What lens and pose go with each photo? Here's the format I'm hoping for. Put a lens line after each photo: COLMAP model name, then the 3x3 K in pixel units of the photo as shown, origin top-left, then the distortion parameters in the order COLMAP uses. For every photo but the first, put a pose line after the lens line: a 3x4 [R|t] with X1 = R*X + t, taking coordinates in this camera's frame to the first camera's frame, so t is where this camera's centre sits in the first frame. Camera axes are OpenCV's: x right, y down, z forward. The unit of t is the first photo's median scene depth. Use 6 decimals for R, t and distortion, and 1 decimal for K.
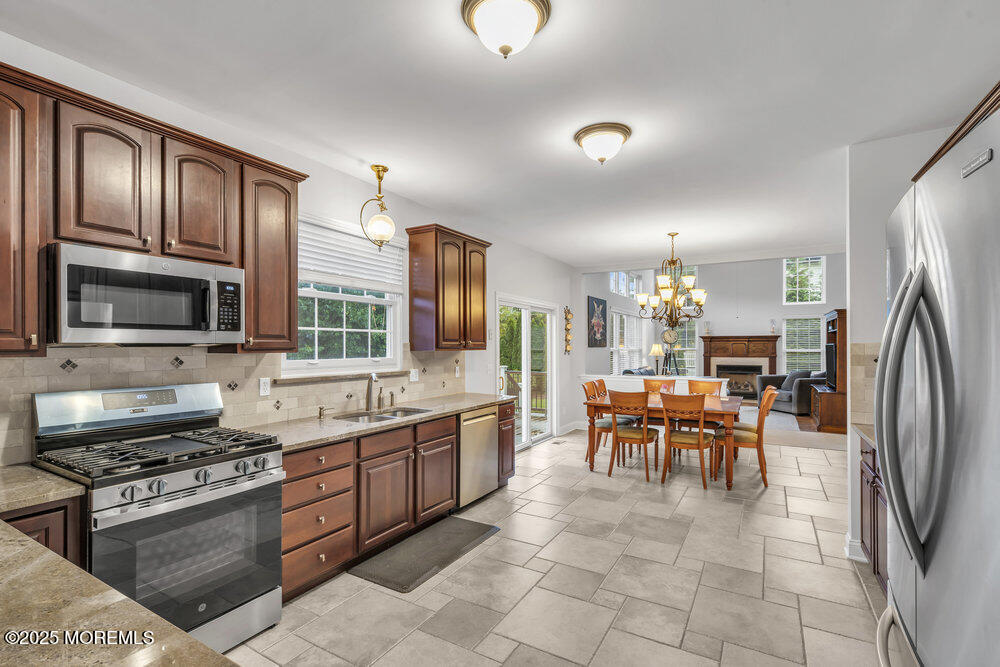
lens RADIAL K [[459.8, 0, 491.5], [0, 459.8, 347.8], [0, 0, 1]] dist [-0.007127, 0.003251]
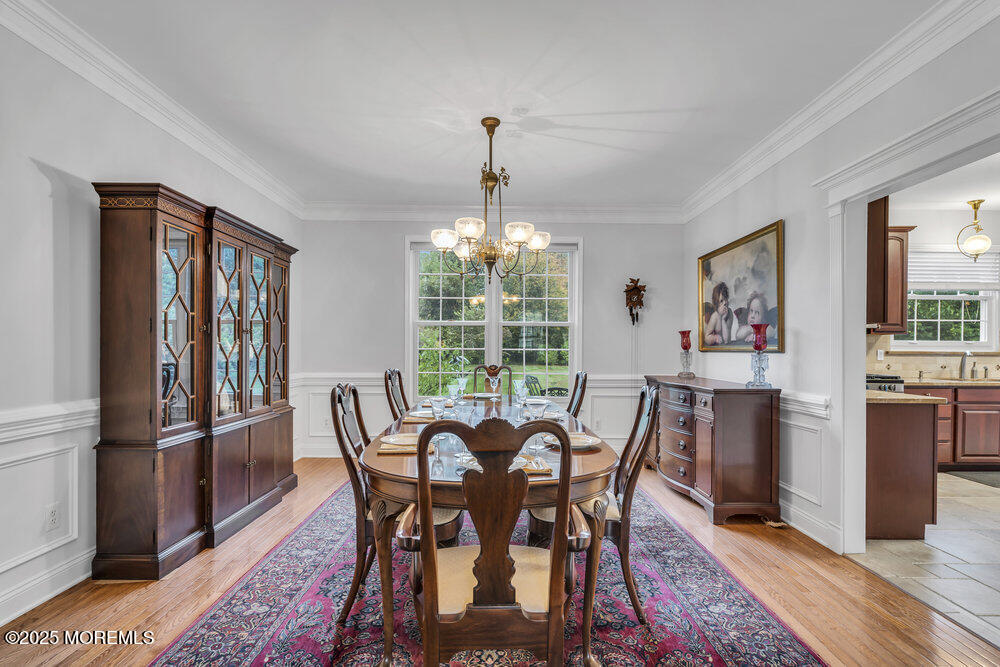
lens RADIAL K [[459.8, 0, 504.2], [0, 459.8, 353.9], [0, 0, 1]] dist [-0.007127, 0.003251]
pose [[0.525171, 0.007864, -0.850961, 0.157755], [-0.008737, 0.999954, 0.003849, 0.062503], [0.850952, 0.005414, 0.525215, -0.781954]]
